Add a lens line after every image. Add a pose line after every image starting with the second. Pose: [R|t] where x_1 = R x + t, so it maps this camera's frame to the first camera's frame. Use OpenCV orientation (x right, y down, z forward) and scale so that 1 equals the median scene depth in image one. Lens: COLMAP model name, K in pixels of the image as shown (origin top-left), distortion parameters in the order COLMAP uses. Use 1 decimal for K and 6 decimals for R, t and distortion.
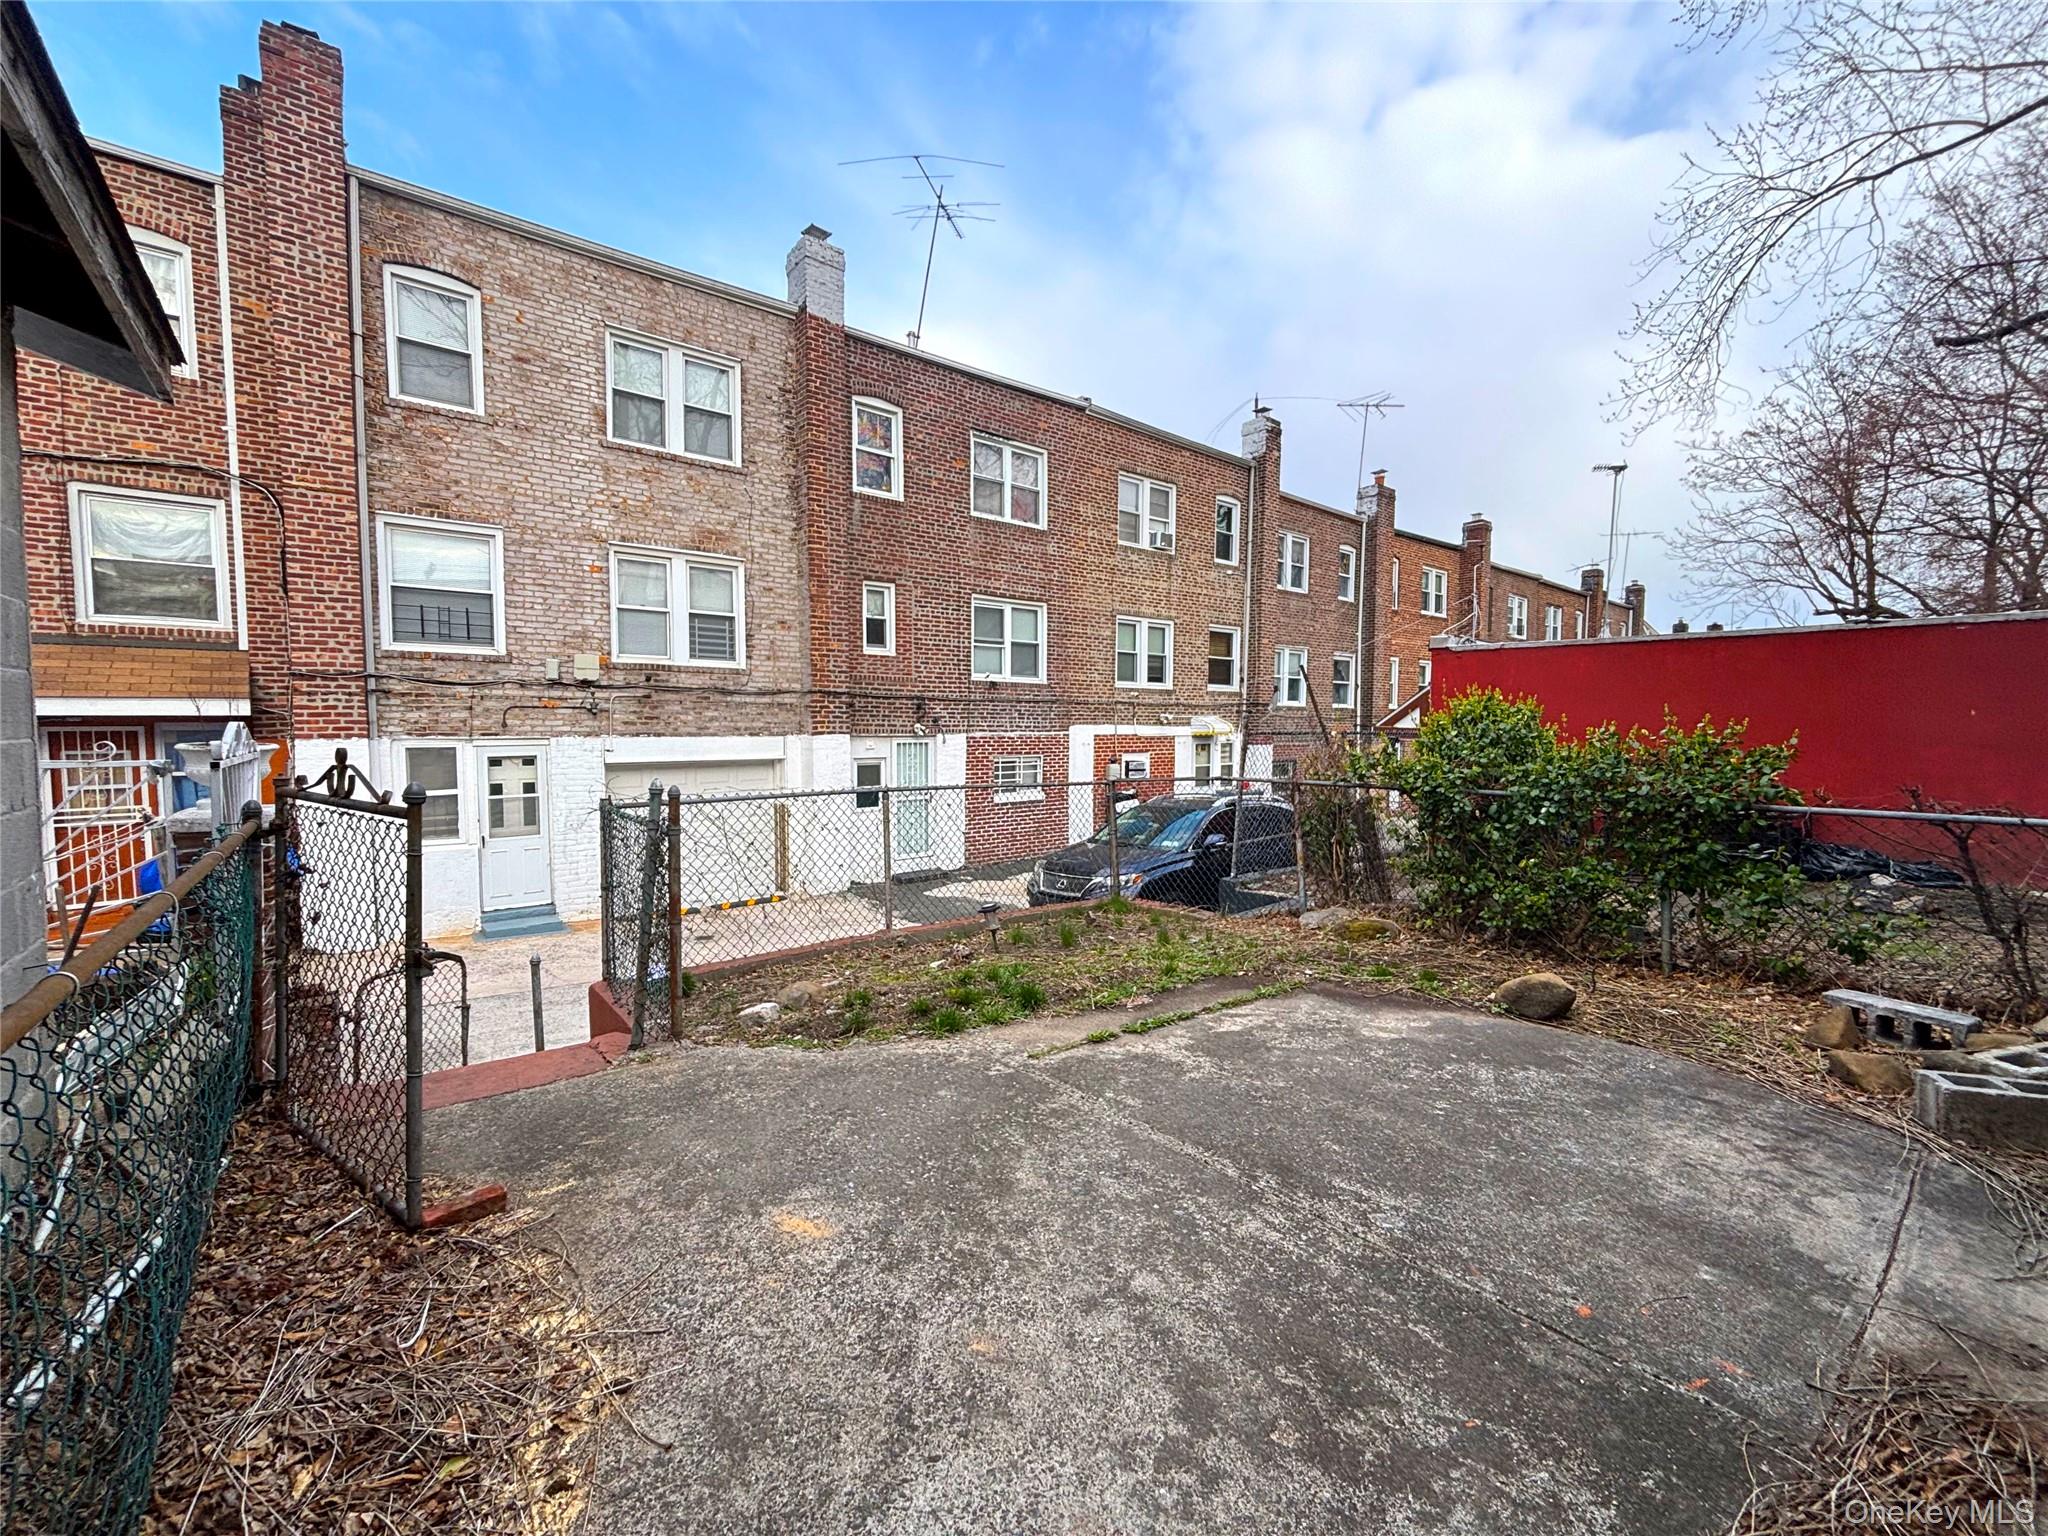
lens RADIAL K [[816.2, 0, 1020.3], [0, 816.2, 774.0], [0, 0, 1]] dist [0.016000, 0.000462]
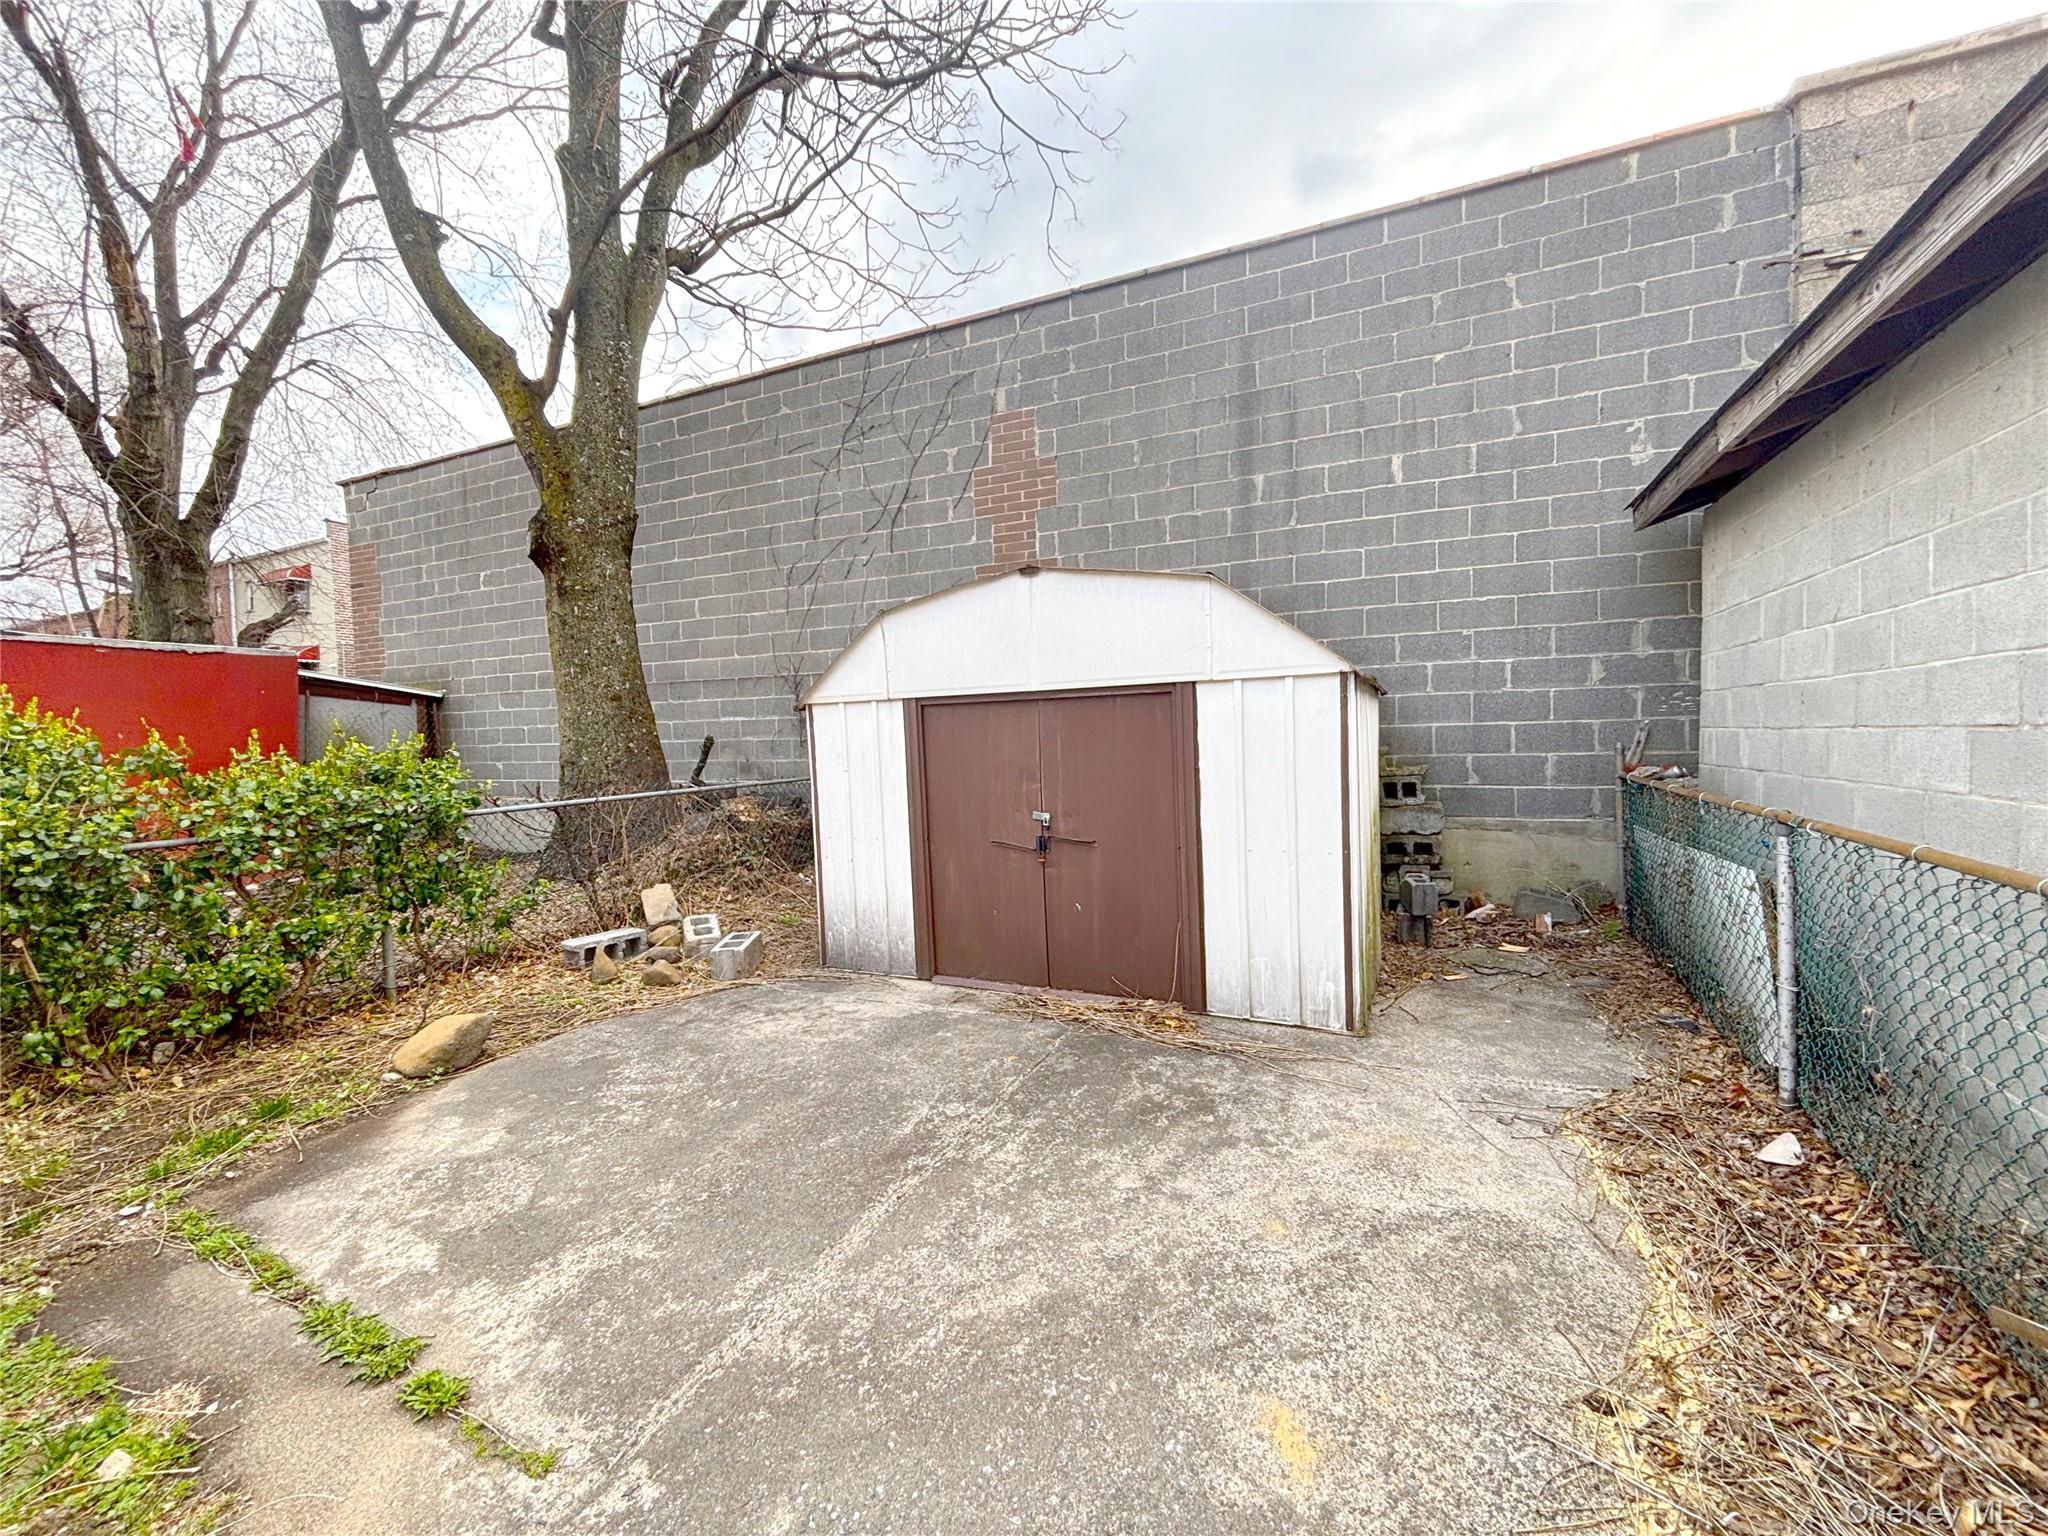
lens RADIAL K [[816.2, 0, 1026.4], [0, 816.2, 765.6], [0, 0, 1]] dist [0.016000, 0.000462]
pose [[-0.420580, -0.030418, 0.906745, -0.582861], [0.073492, 0.995011, 0.067468, -0.059085], [-0.904274, 0.095014, -0.416247, 1.062792]]
